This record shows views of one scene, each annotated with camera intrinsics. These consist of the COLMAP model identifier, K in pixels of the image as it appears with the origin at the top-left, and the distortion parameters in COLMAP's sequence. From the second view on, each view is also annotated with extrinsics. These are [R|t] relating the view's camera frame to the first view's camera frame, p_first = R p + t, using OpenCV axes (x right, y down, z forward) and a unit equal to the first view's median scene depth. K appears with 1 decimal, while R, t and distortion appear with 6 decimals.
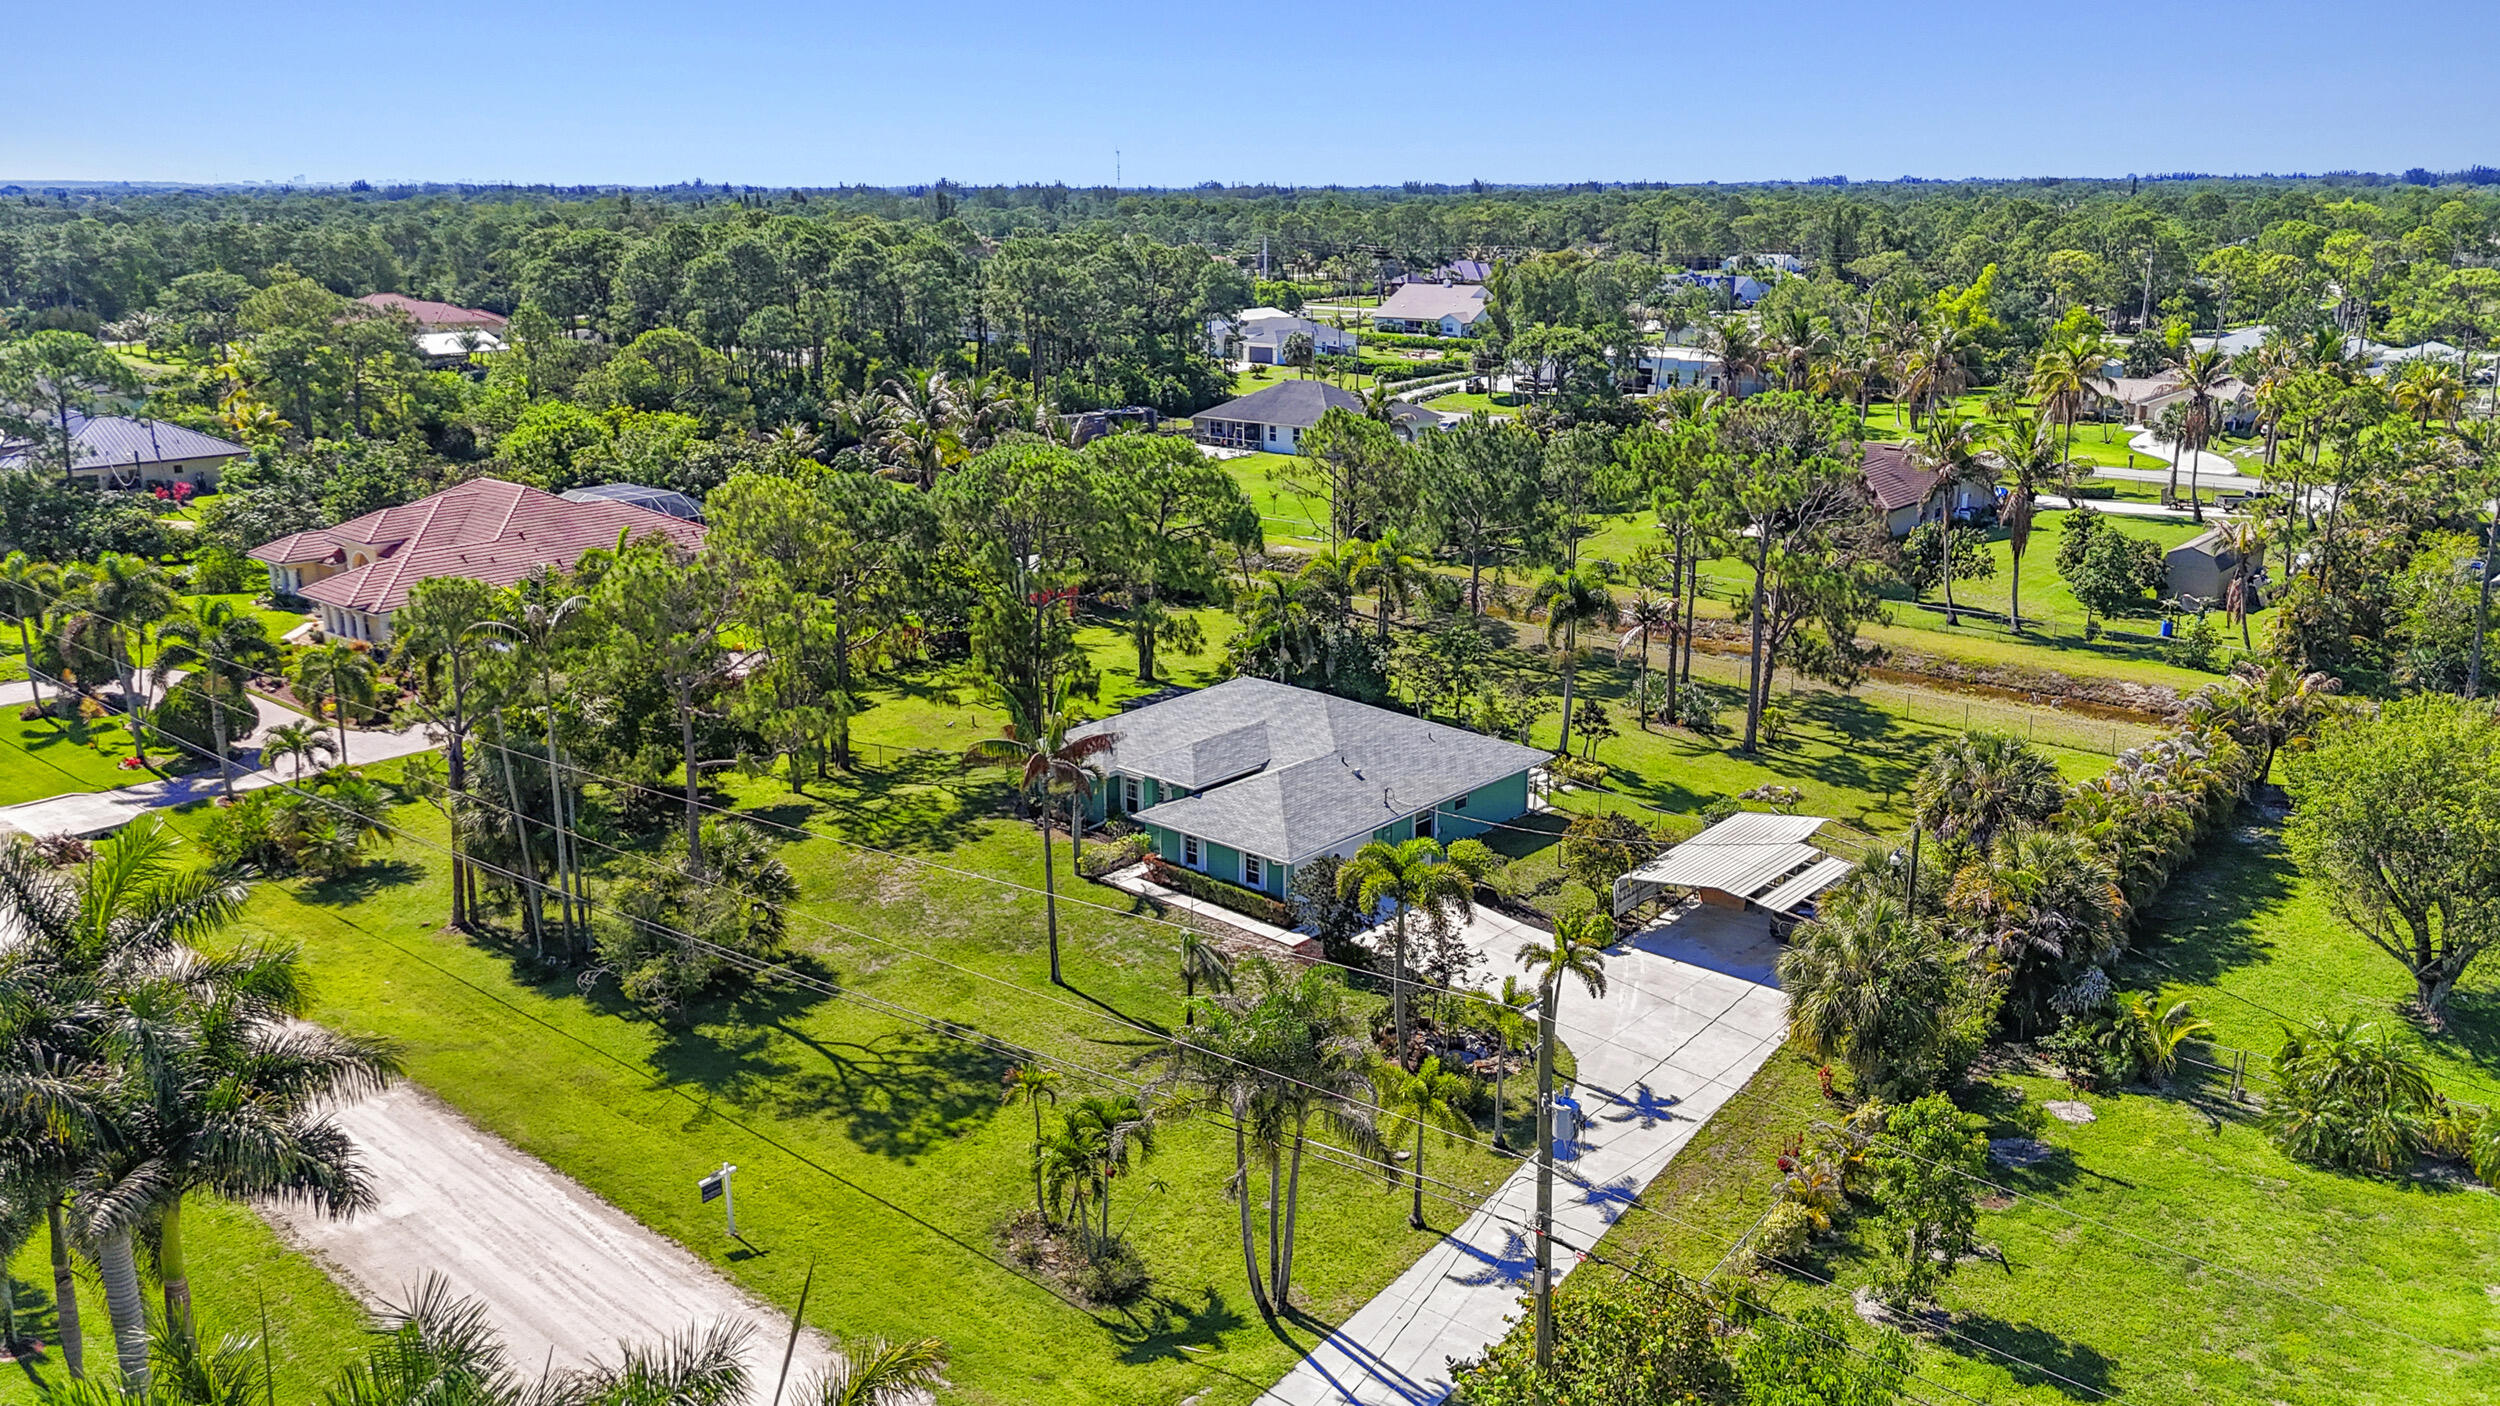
lens RADIAL K [[1913.5, 0, 1232.9], [0, 1913.5, 764.1], [0, 0, 1]] dist [0.054601, -0.039887]
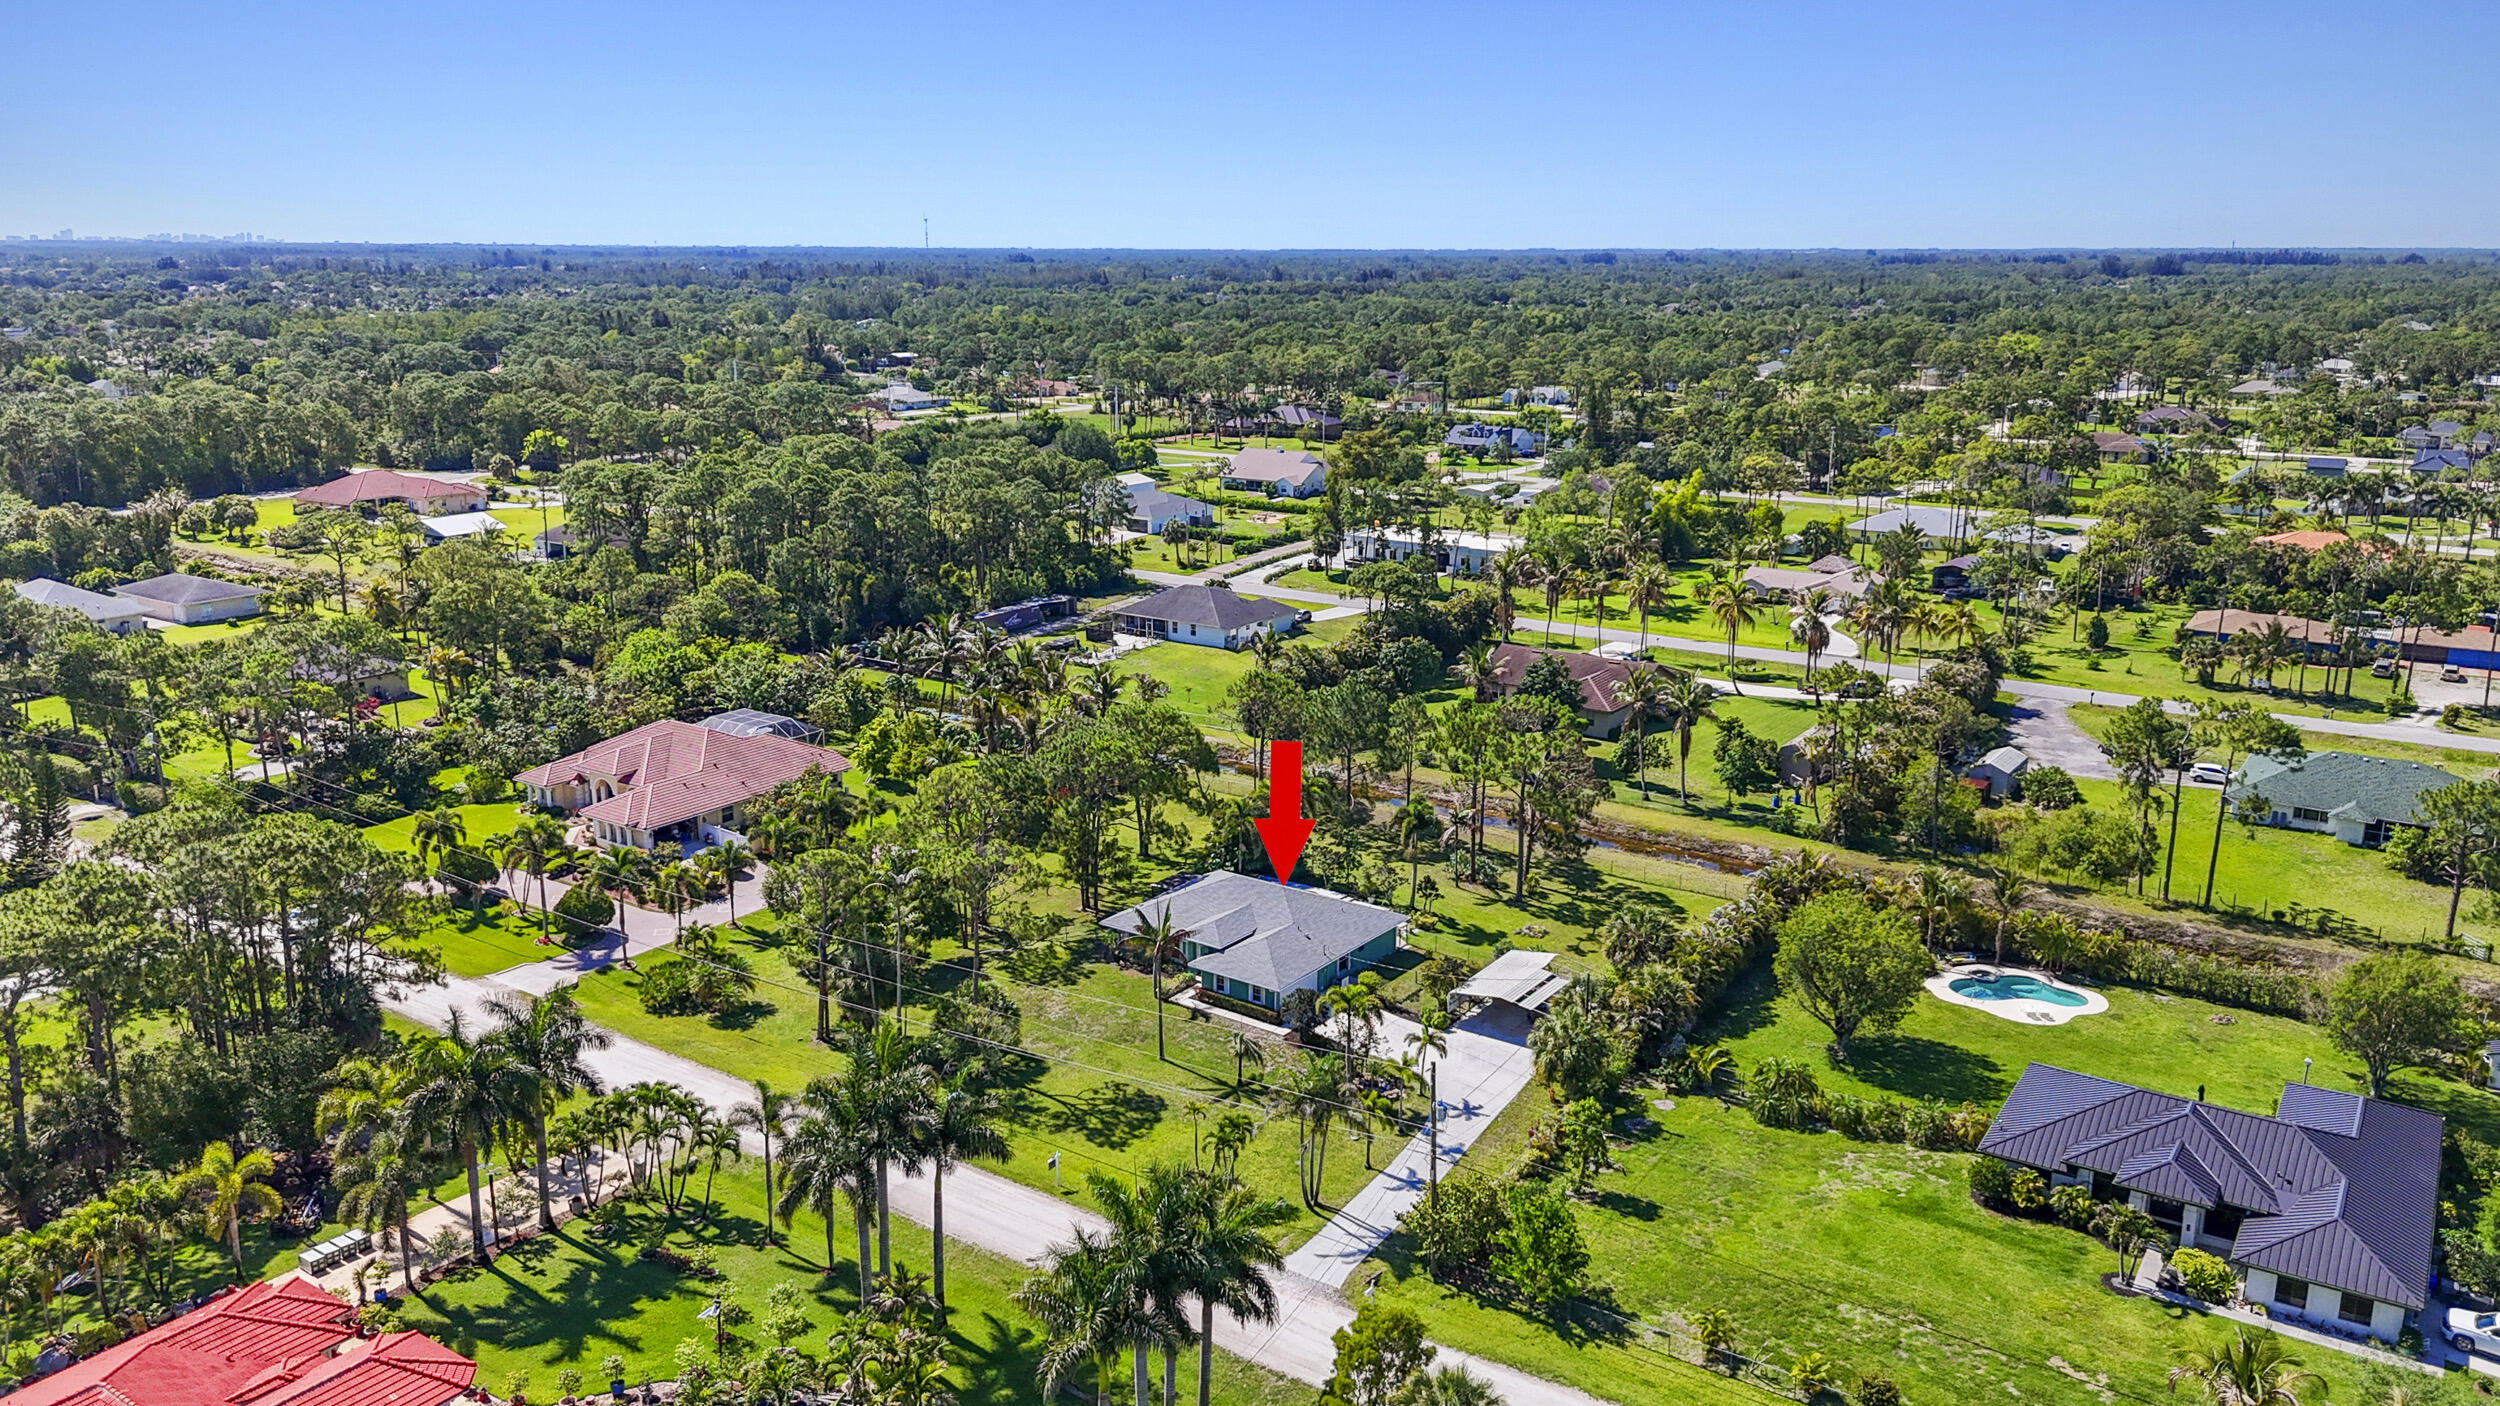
lens RADIAL K [[1913.5, 0, 1233.4], [0, 1913.5, 727.5], [0, 0, 1]] dist [0.054601, -0.039887]
pose [[0.994659, -0.020730, 0.101111, -0.215992], [0.024611, 0.999001, -0.037288, -0.149060], [-0.100237, 0.039577, 0.994176, -0.955791]]
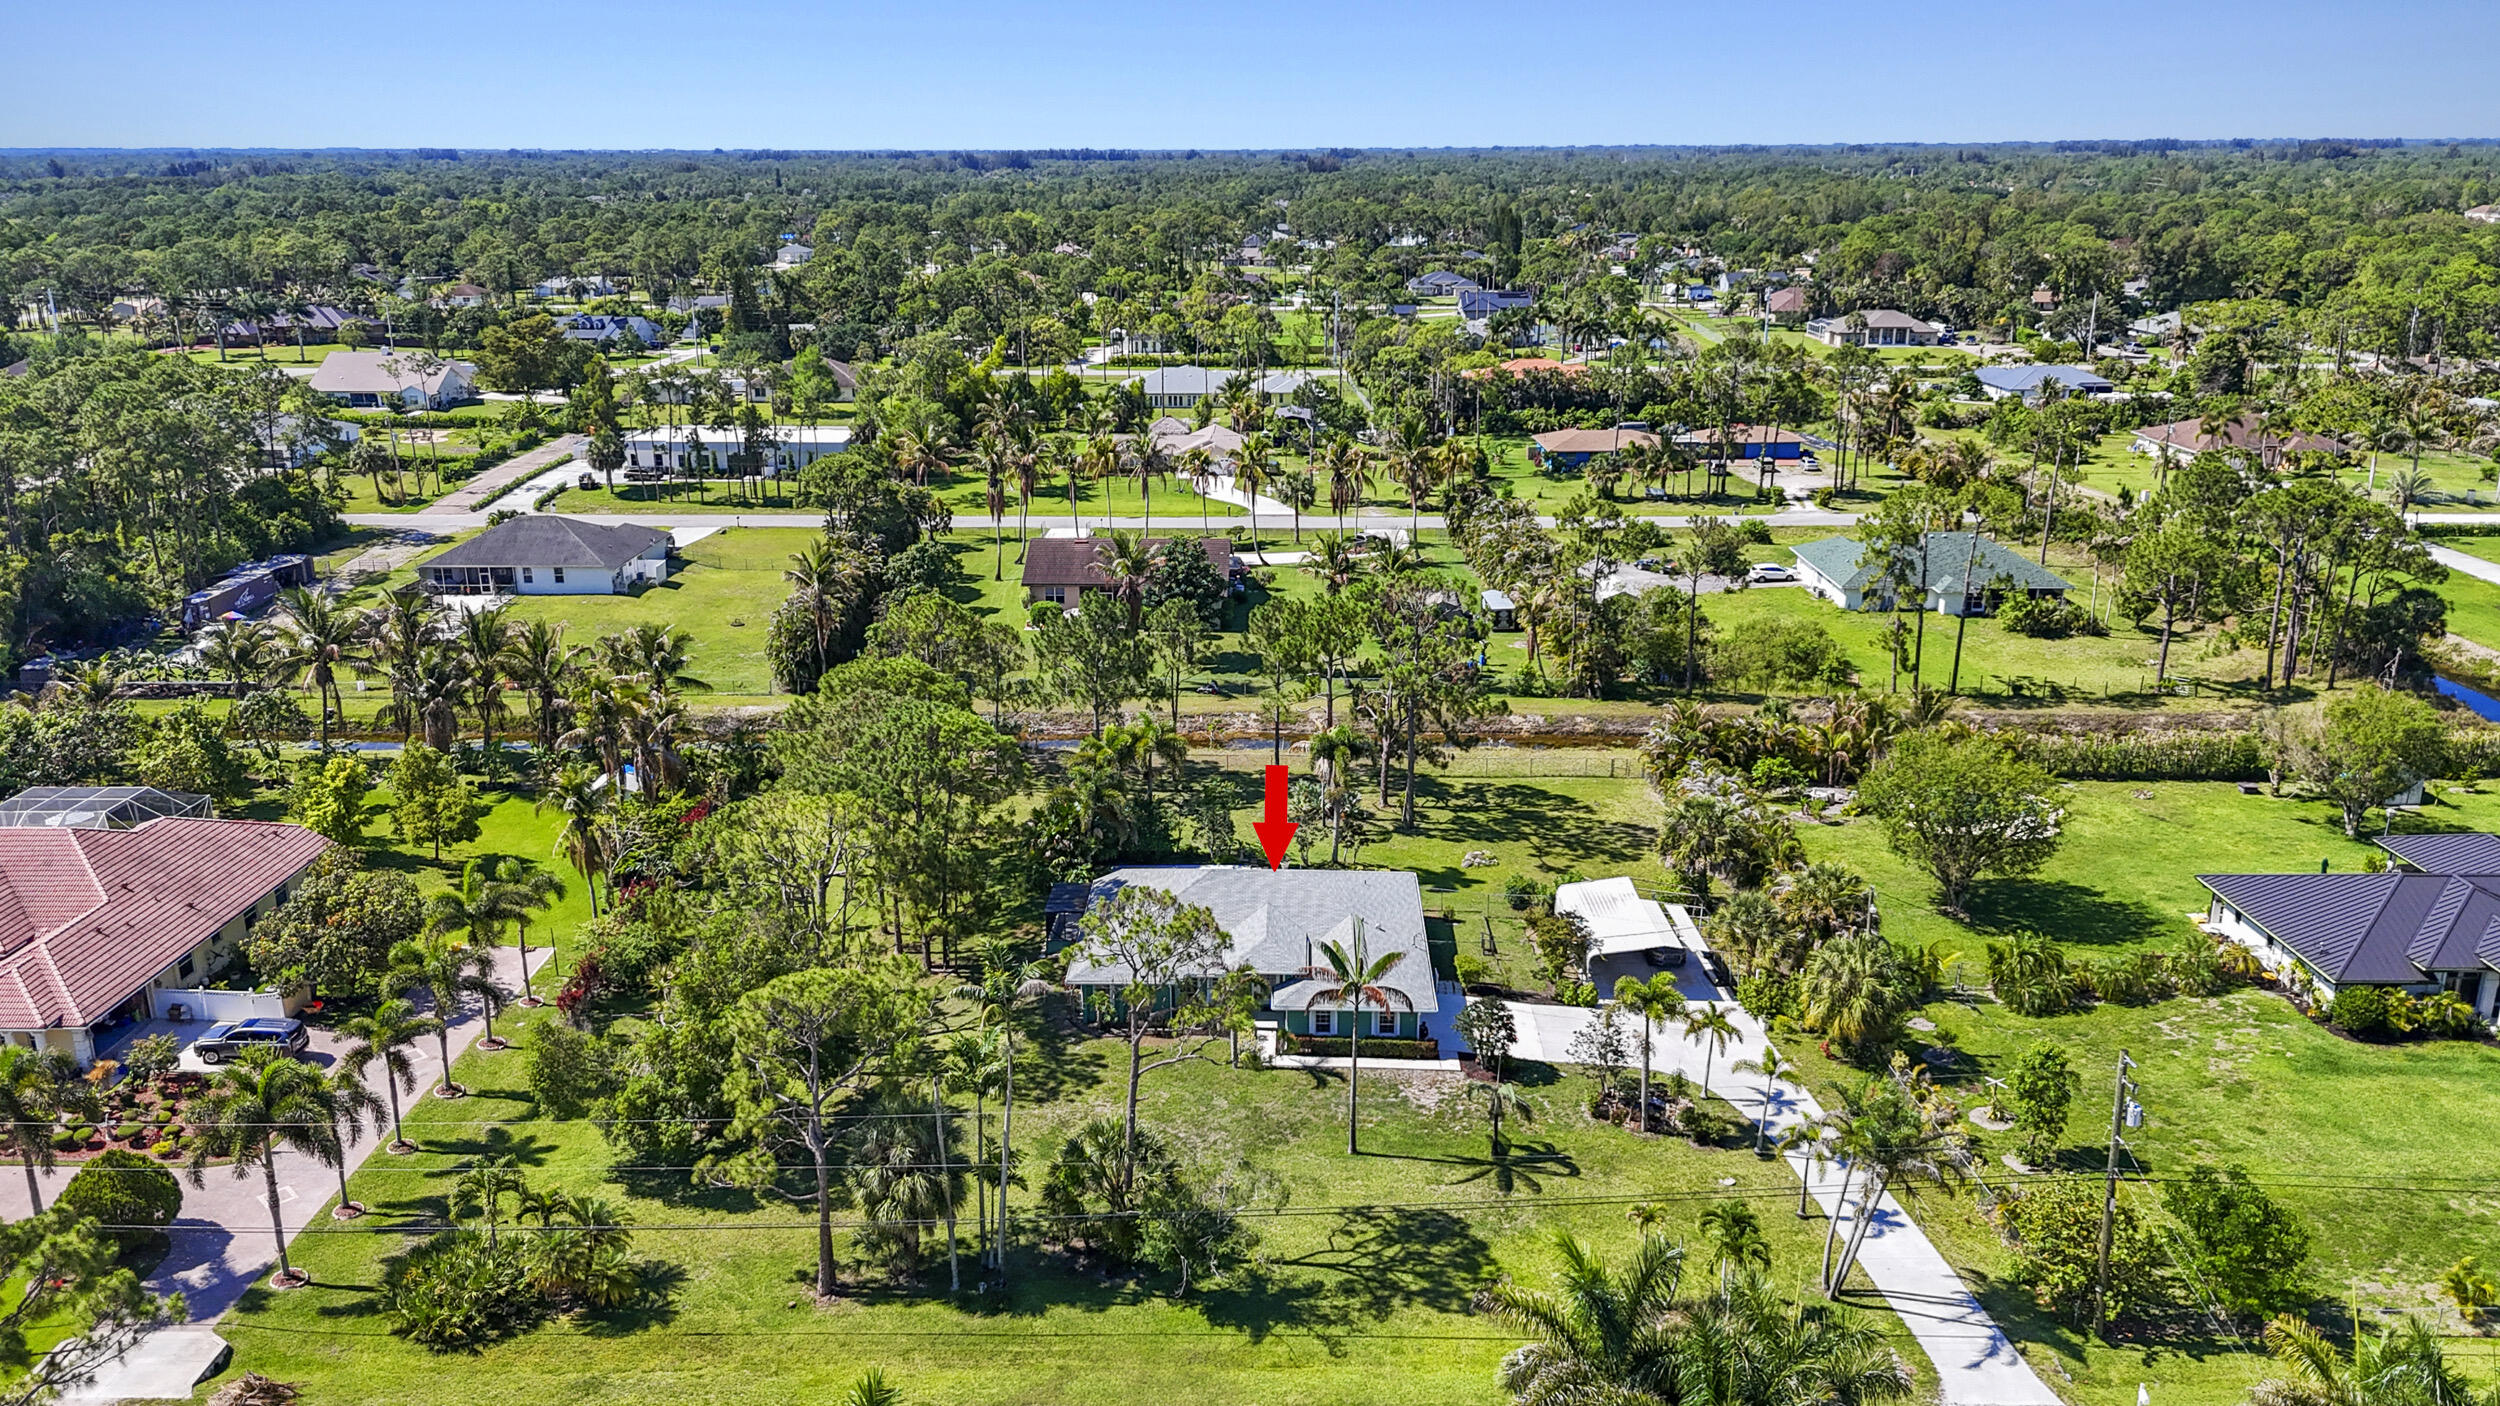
lens RADIAL K [[1913.5, 0, 1264.8], [0, 1913.5, 675.8], [0, 0, 1]] dist [0.054601, -0.039887]
pose [[0.758467, -0.175361, 0.627675, -0.924551], [0.187494, 0.981114, 0.047542, -0.283667], [-0.624158, 0.081627, 0.777023, 0.009370]]
